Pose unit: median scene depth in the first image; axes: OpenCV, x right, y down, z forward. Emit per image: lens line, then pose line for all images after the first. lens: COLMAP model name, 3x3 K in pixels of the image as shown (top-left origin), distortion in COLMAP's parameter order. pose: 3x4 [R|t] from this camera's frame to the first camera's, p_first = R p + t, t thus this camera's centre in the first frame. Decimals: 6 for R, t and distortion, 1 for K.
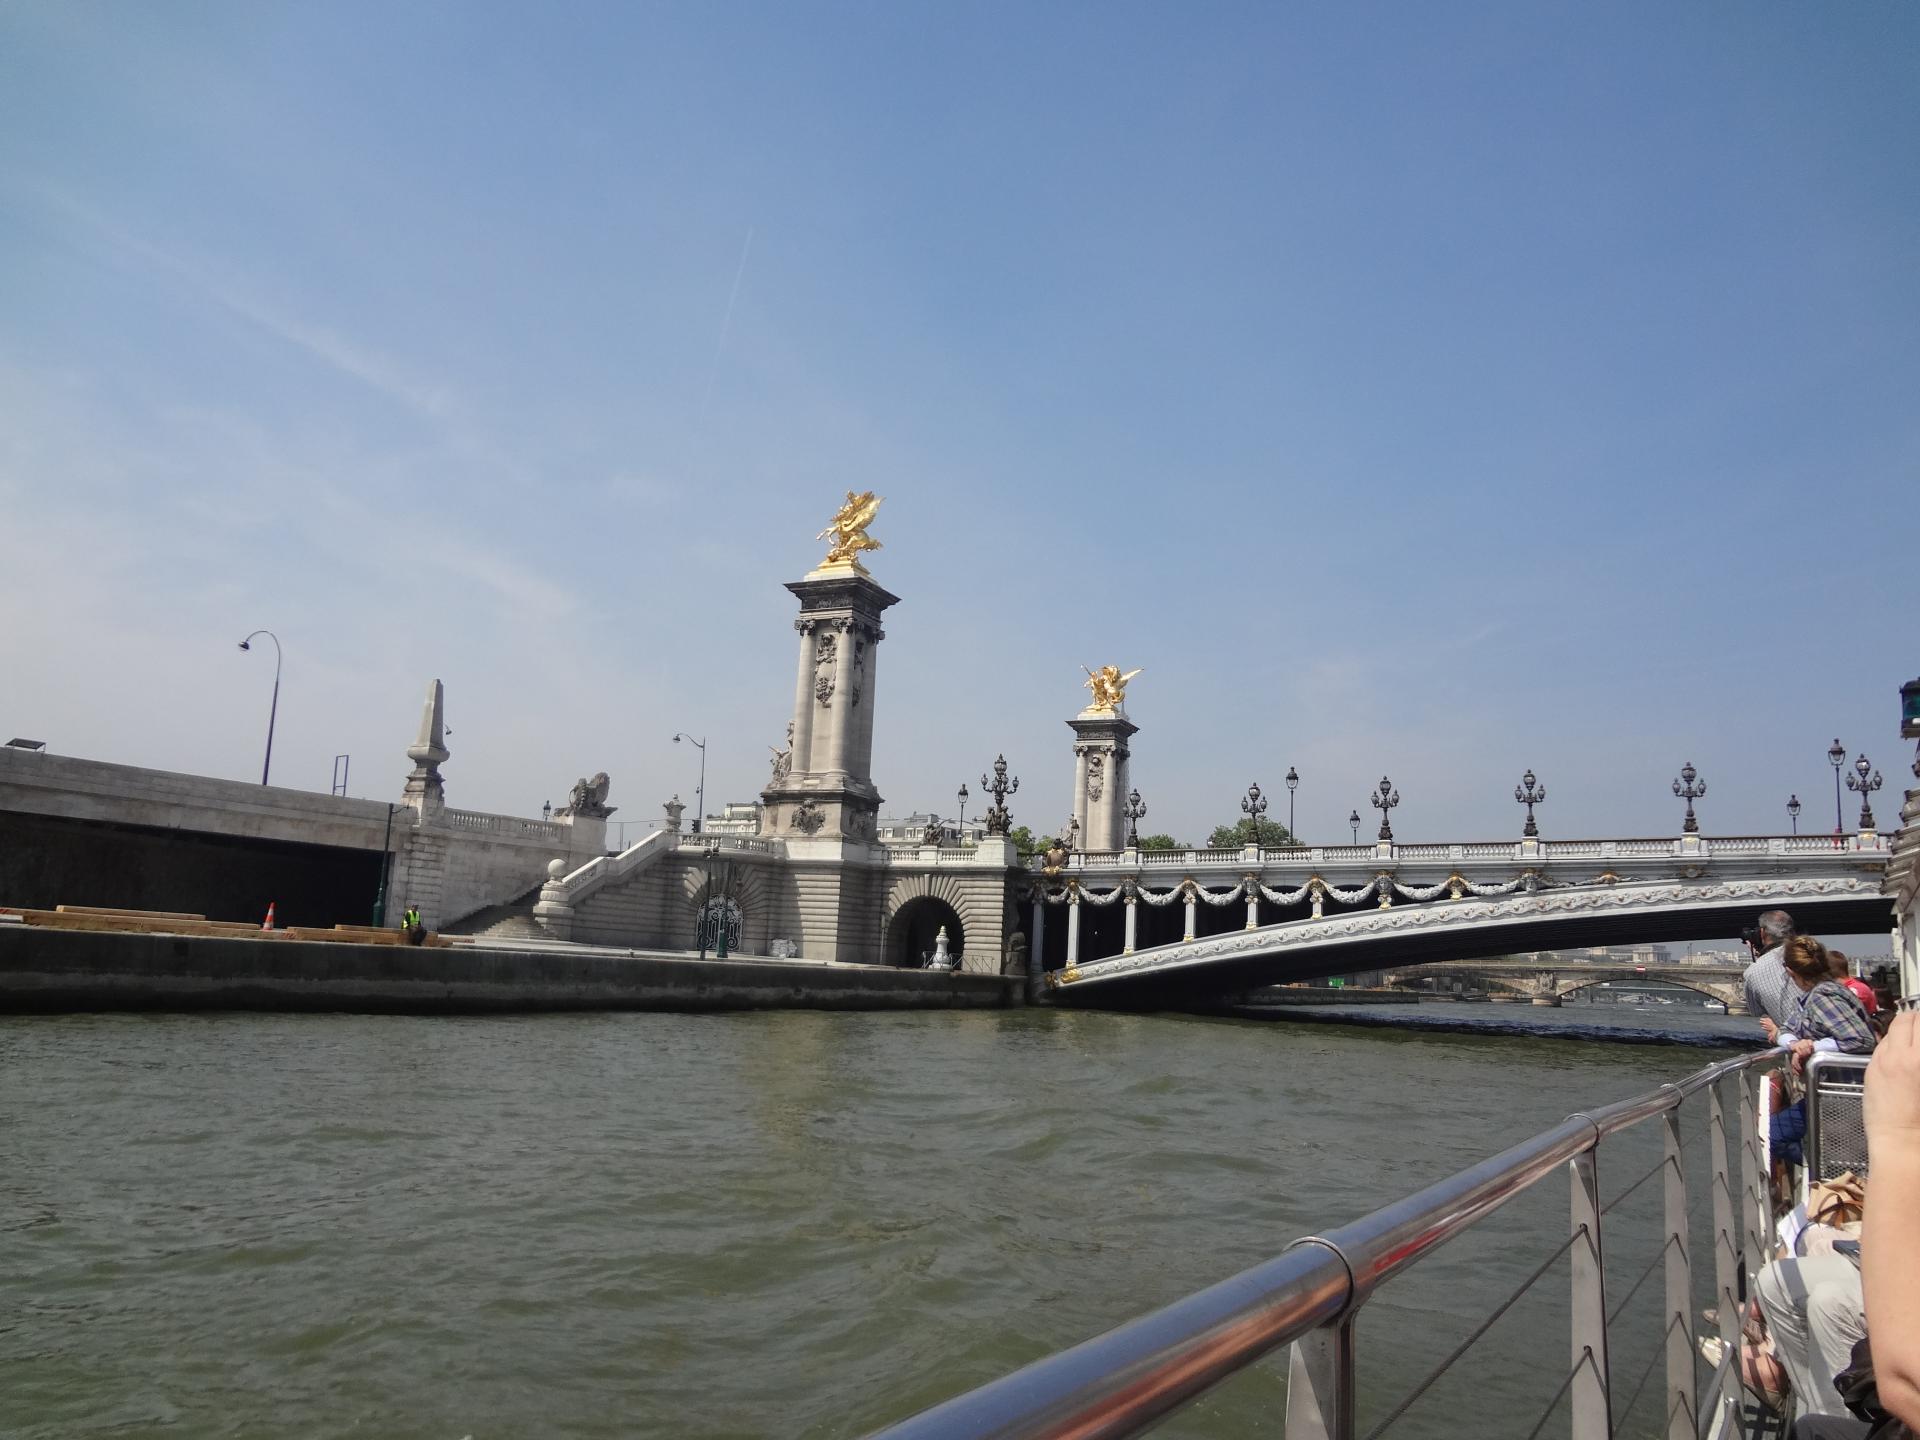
lens RADIAL K [[1423.9, 0, 959.7], [0, 1423.9, 749.2], [0, 0, 1]] dist [-0.044323, 0.008890]
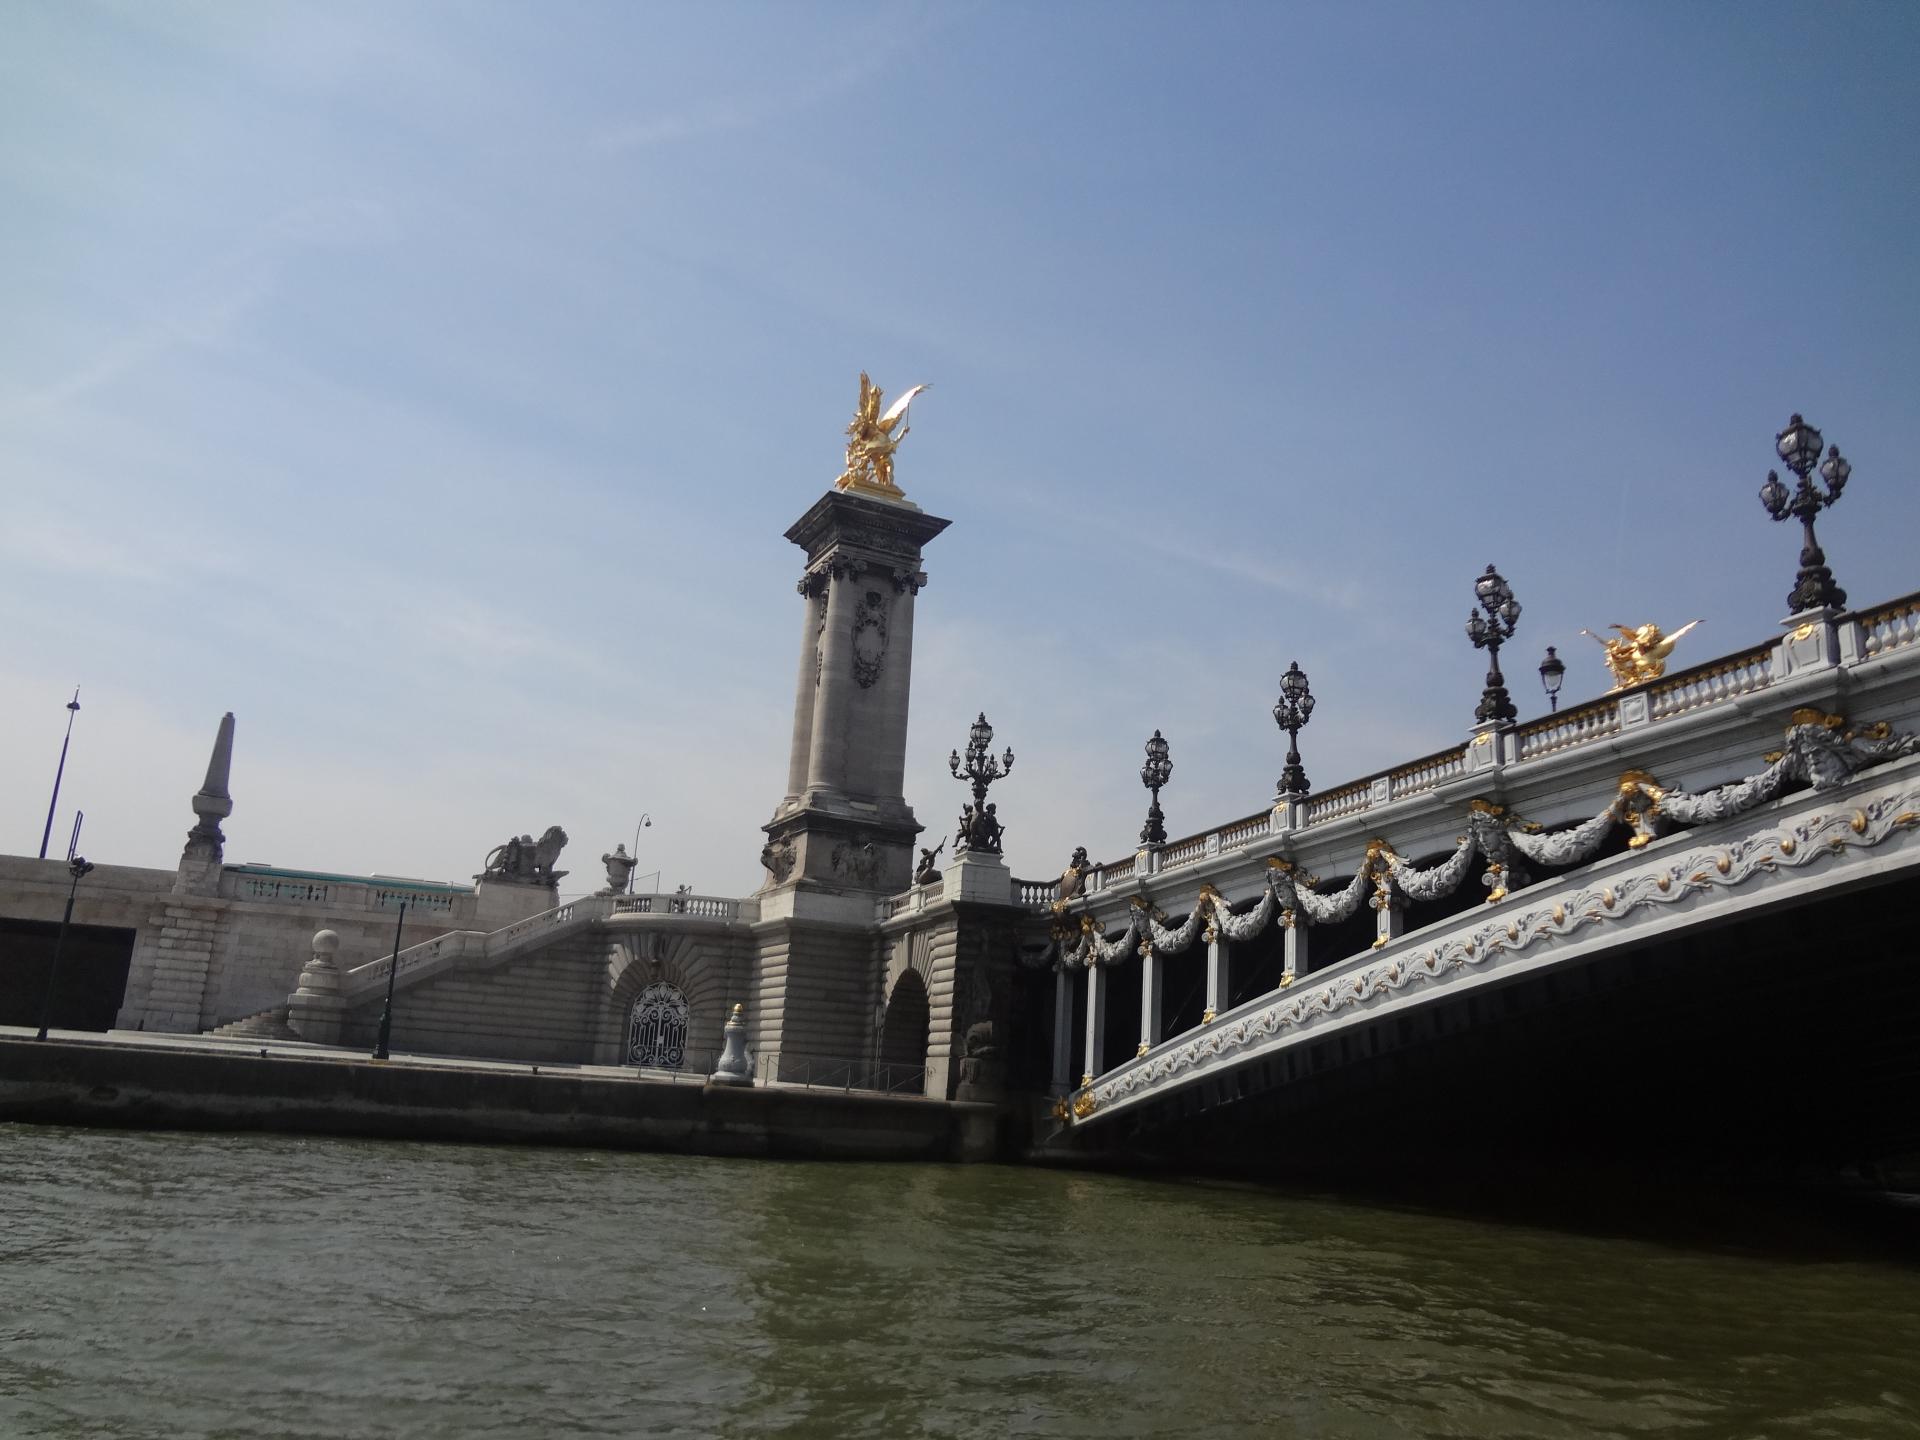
lens RADIAL K [[1423.9, 0, 959.7], [0, 1423.9, 749.2], [0, 0, 1]] dist [-0.044323, 0.008890]
pose [[0.788638, -0.149953, -0.596292, 0.384390], [0.076091, 0.986152, -0.147357, 0.108065], [0.610131, 0.070838, 0.789127, 0.570897]]
